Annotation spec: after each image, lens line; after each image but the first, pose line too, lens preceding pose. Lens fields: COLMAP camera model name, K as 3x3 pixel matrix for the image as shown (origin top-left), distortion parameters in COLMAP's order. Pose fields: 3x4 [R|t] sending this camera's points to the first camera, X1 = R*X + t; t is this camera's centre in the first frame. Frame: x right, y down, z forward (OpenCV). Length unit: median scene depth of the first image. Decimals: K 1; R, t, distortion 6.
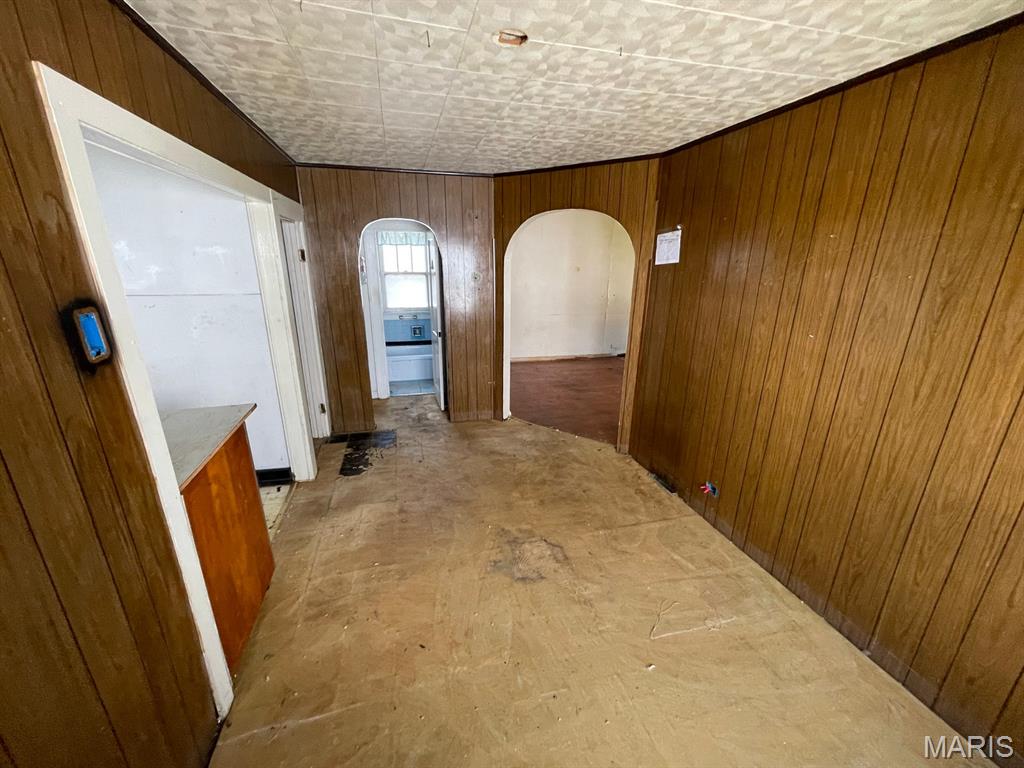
lens RADIAL K [[411.8, 0, 509.9], [0, 411.8, 389.7], [0, 0, 1]] dist [-0.004779, 0.002007]
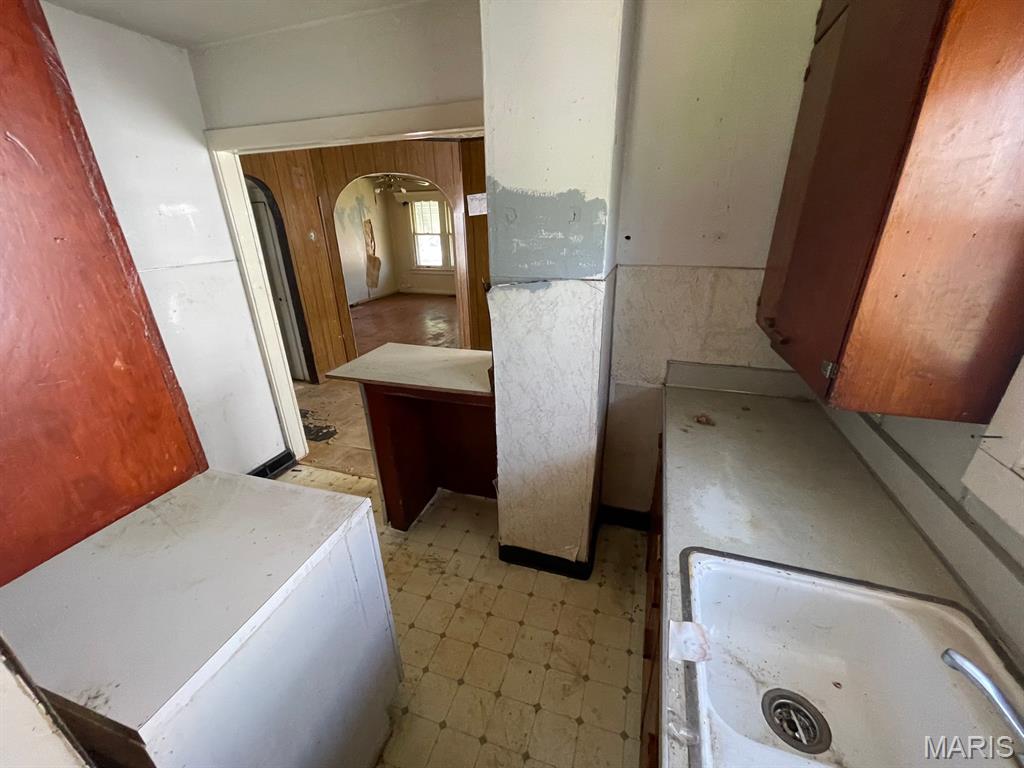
lens RADIAL K [[411.8, 0, 508.8], [0, 411.8, 389.5], [0, 0, 1]] dist [-0.004779, 0.002007]
pose [[0.551131, -0.346072, 0.759269, -0.891669], [0.280578, 0.933813, 0.221965, -0.003976], [-0.785831, 0.090703, 0.611754, 0.023555]]
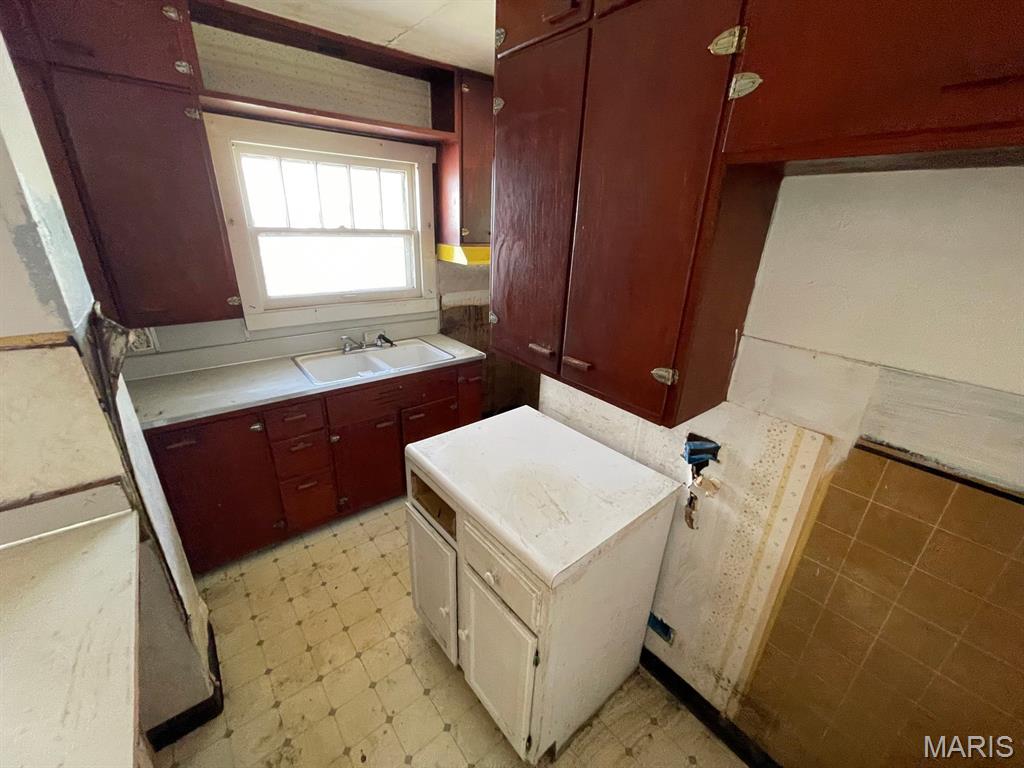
lens RADIAL K [[411.8, 0, 513.5], [0, 411.8, 389.9], [0, 0, 1]] dist [-0.004779, 0.002007]
pose [[-0.911433, 0.116525, -0.394604, -0.658080], [-0.168910, 0.768553, 0.617087, -0.225318], [0.375180, 0.629086, -0.680802, 0.660427]]
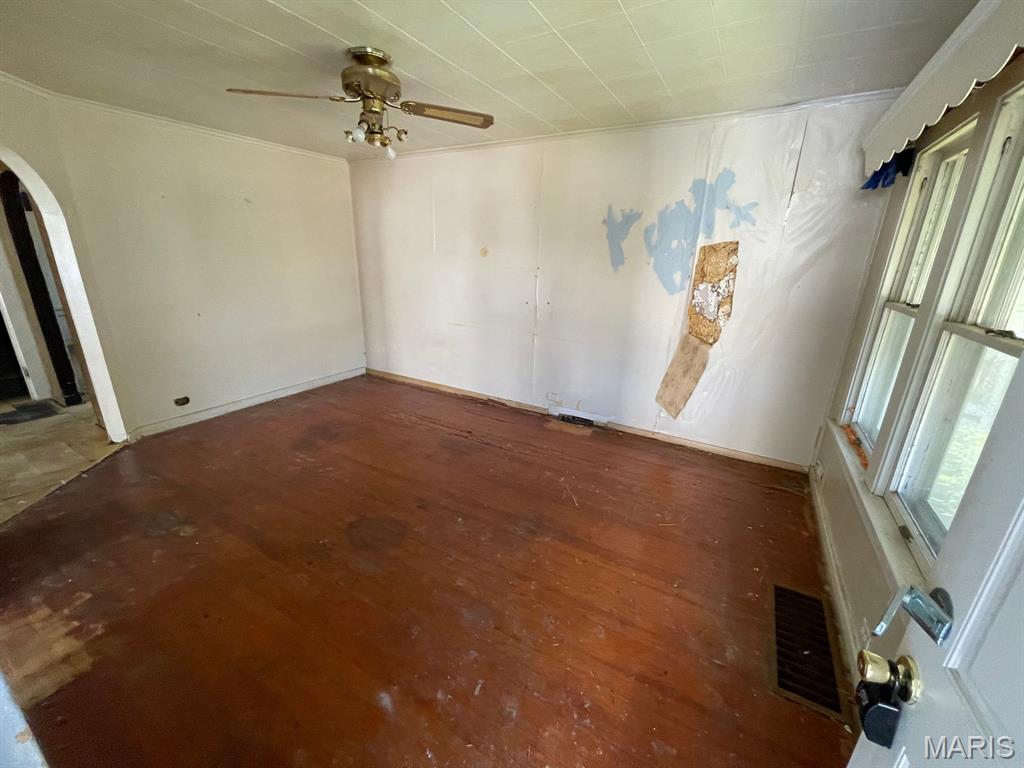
lens RADIAL K [[411.8, 0, 510.8], [0, 411.8, 388.0], [0, 0, 1]] dist [-0.004779, 0.002007]
pose [[0.706780, 0.224903, -0.670731, 1.286333], [-0.235045, 0.968913, 0.077209, -0.328139], [0.667245, 0.103082, 0.737671, 1.263535]]
